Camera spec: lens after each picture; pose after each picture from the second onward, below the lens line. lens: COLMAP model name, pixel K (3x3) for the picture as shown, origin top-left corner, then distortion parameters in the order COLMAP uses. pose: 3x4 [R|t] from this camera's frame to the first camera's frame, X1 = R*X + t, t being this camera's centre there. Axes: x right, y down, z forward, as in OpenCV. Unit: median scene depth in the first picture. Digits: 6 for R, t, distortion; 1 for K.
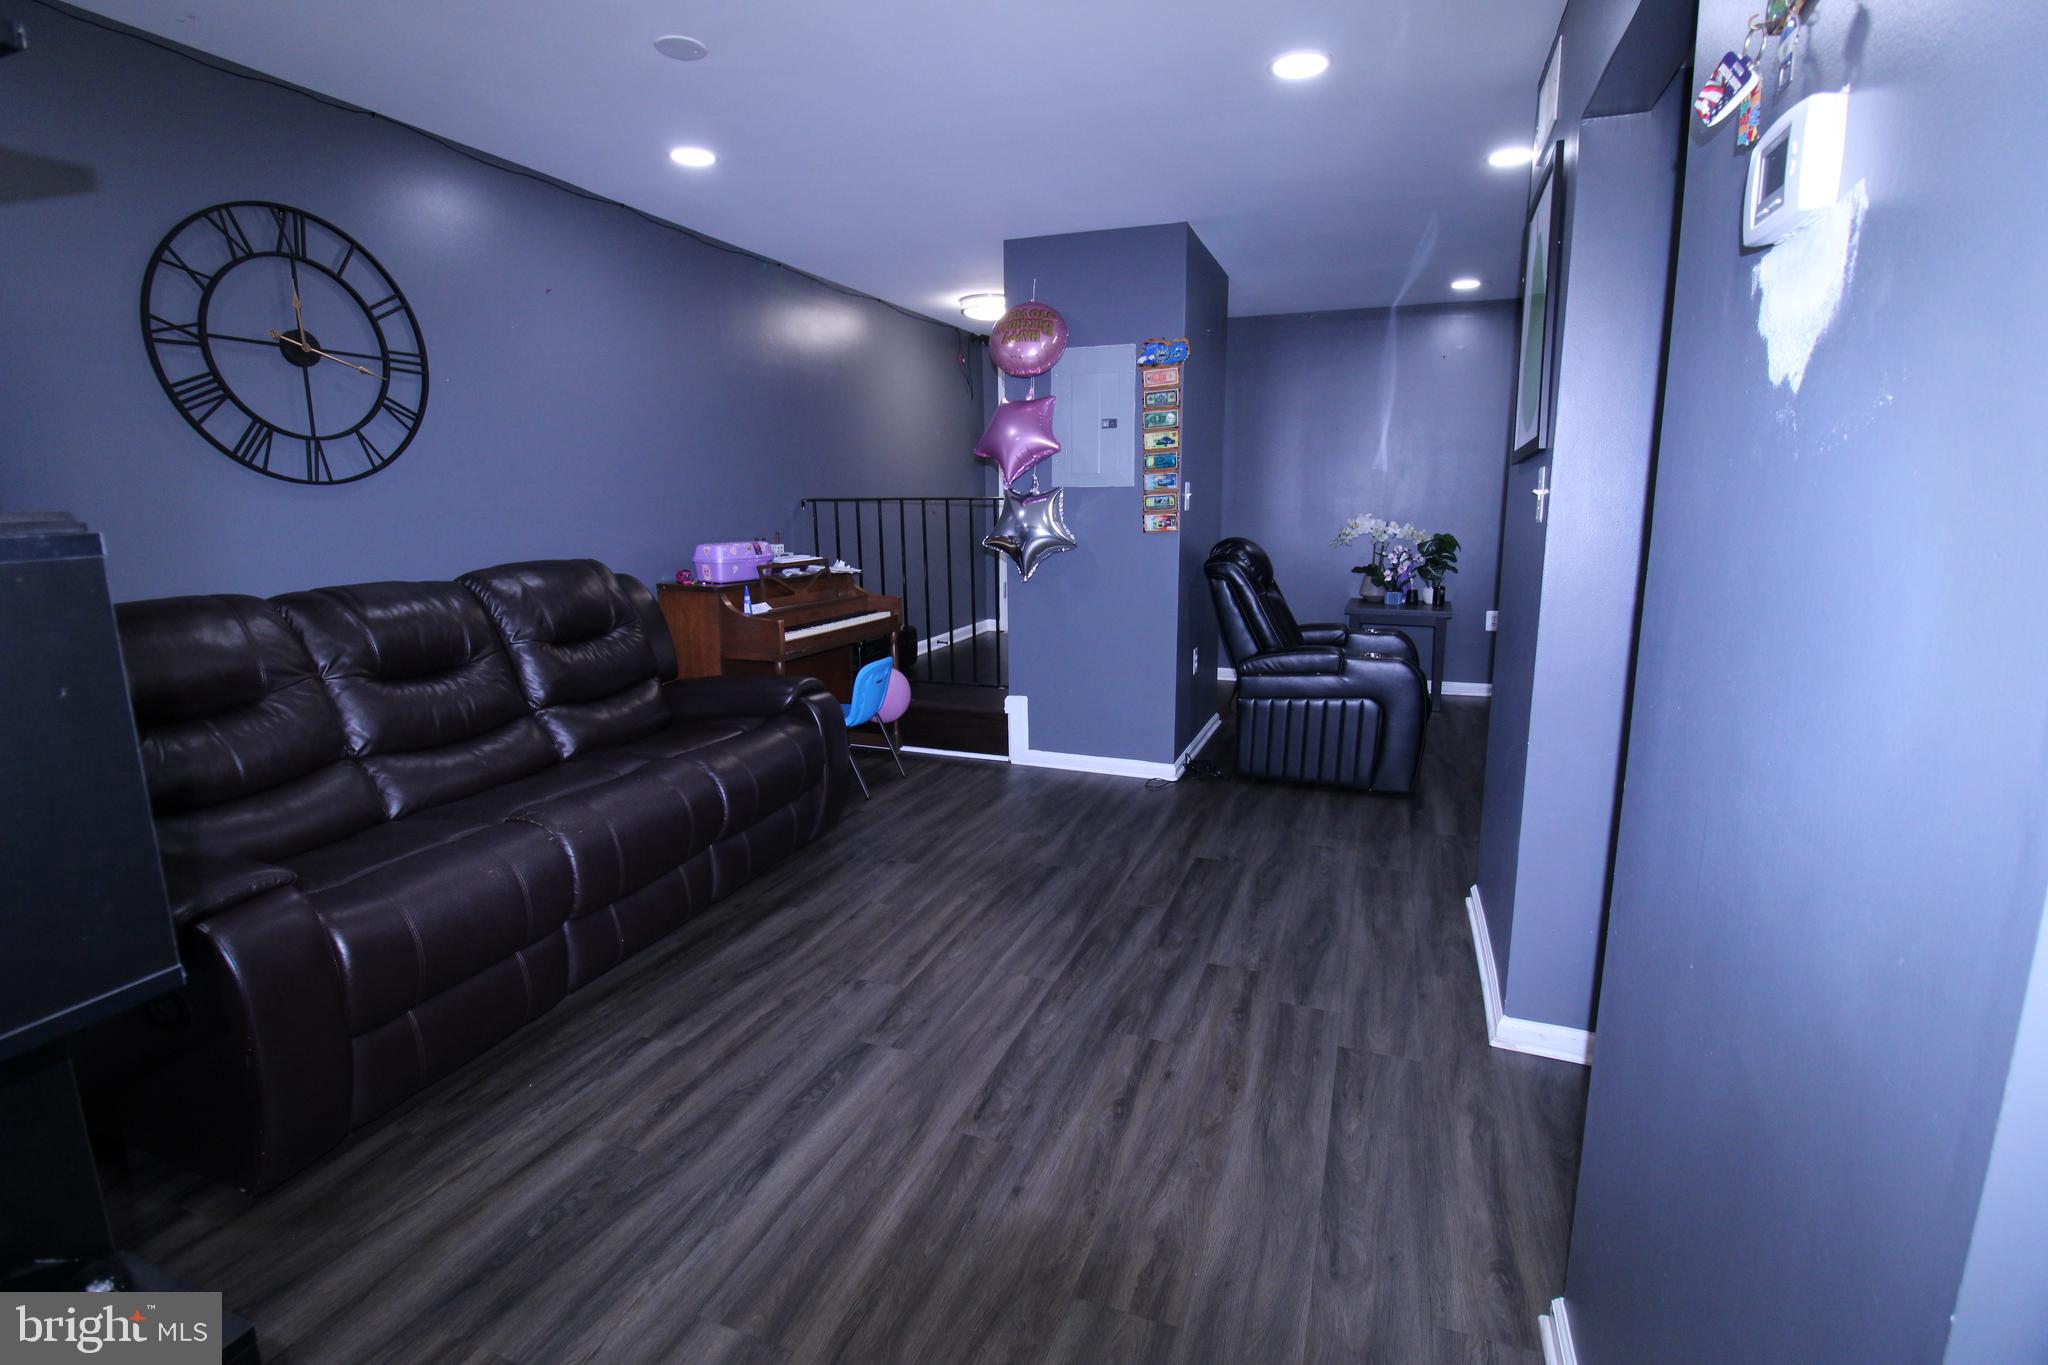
lens RADIAL K [[959.0, 0, 1029.8], [0, 959.0, 671.3], [0, 0, 1]] dist [-0.000531, -0.010582]
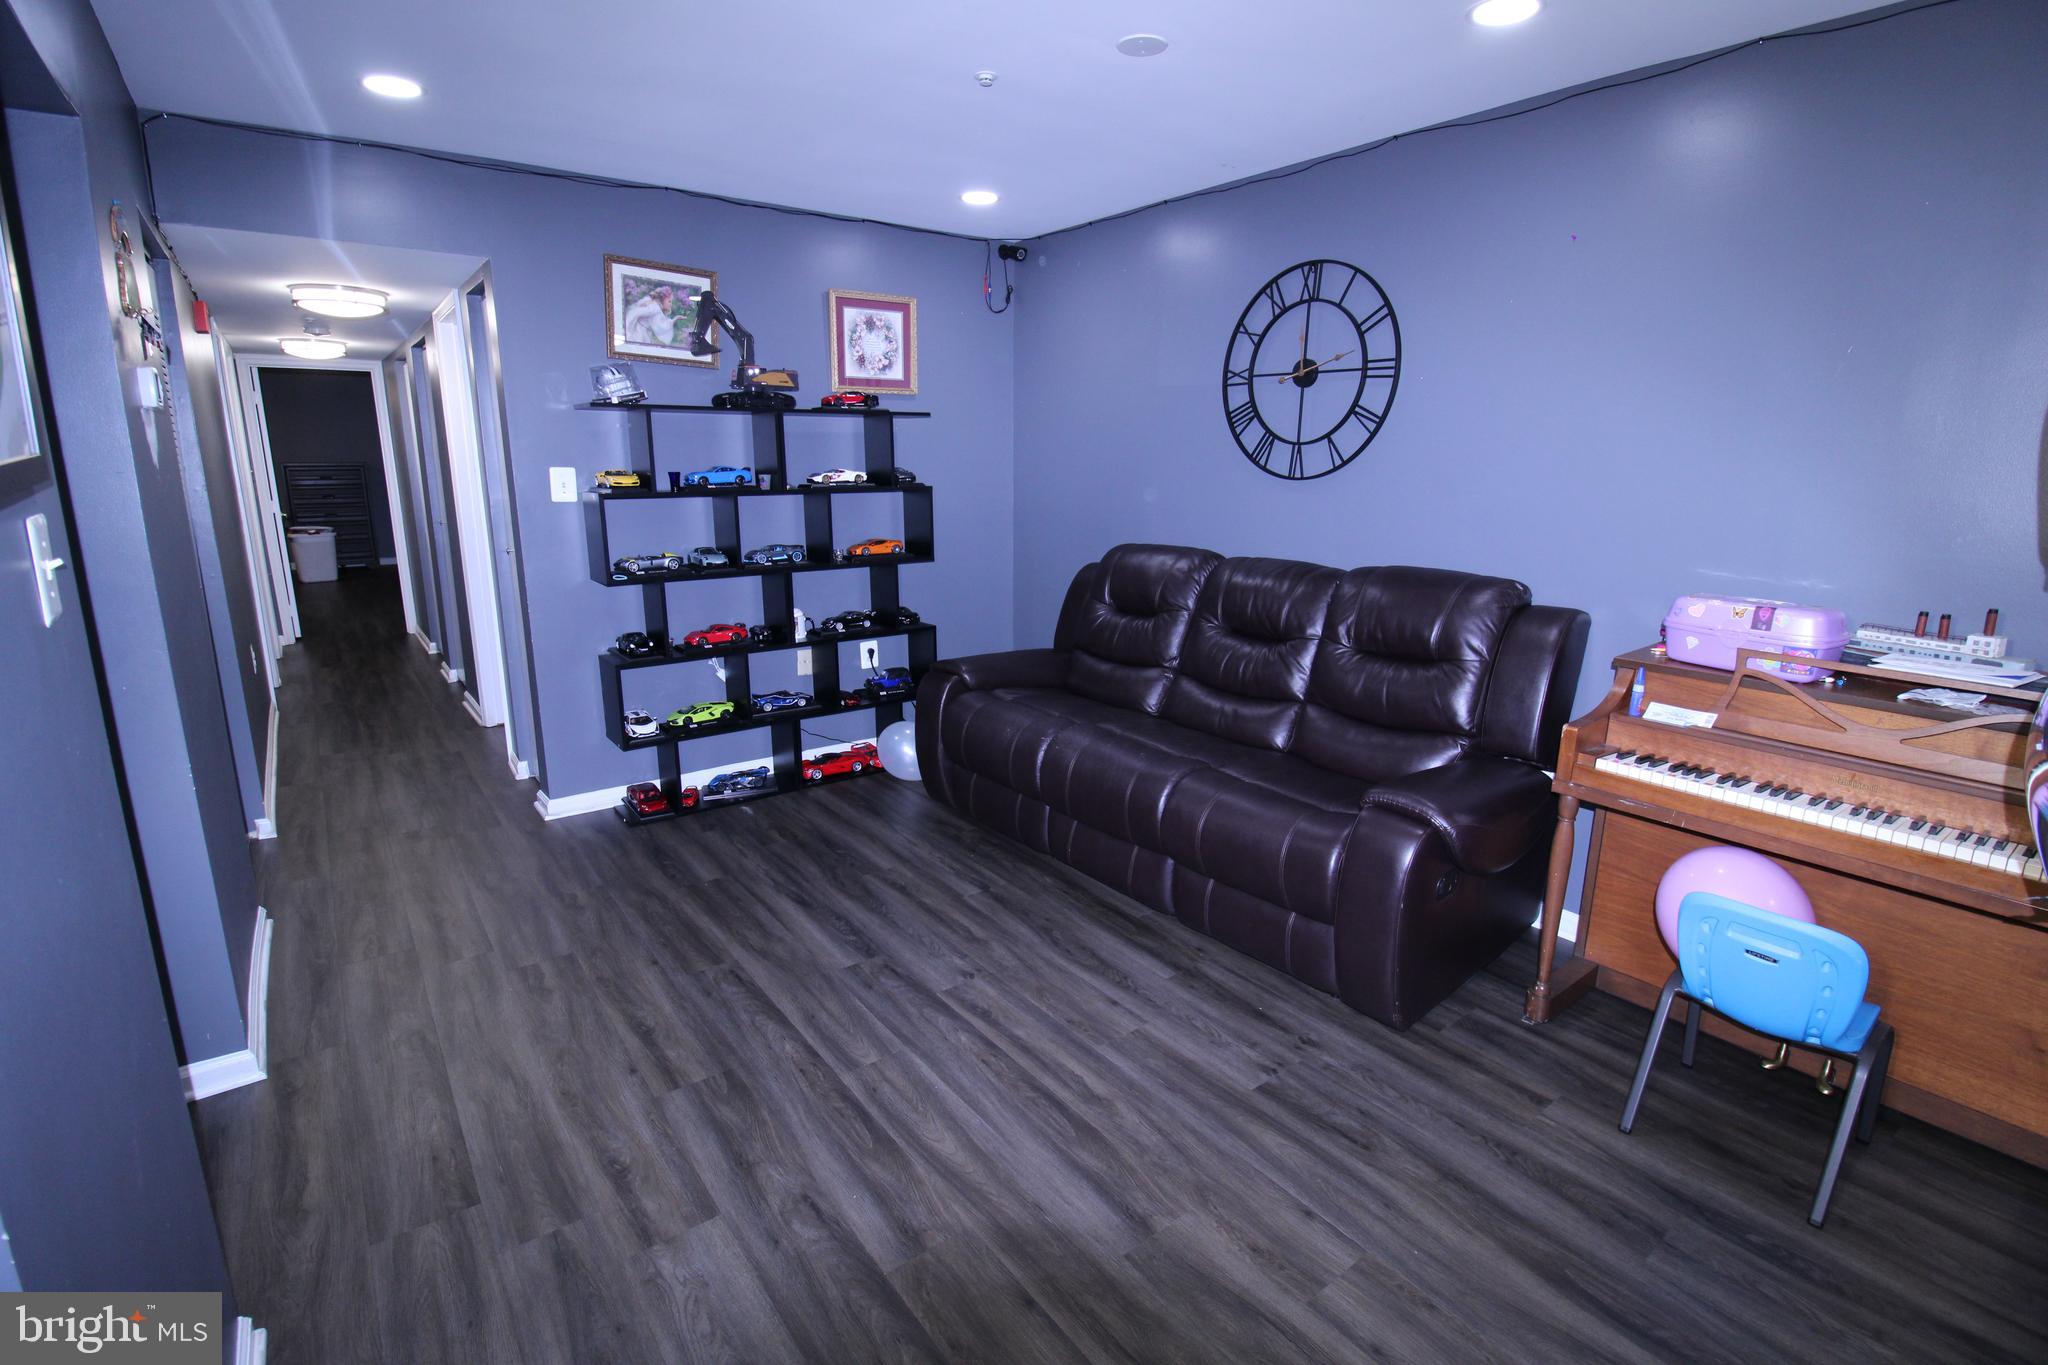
lens RADIAL K [[959.0, 0, 1029.8], [0, 959.0, 671.3], [0, 0, 1]] dist [-0.000531, -0.010582]
pose [[-0.536822, 0.189910, -0.822044, 0.582718], [-0.154606, 0.935696, 0.317129, -0.323850], [0.829409, 0.297335, -0.472941, 1.461514]]
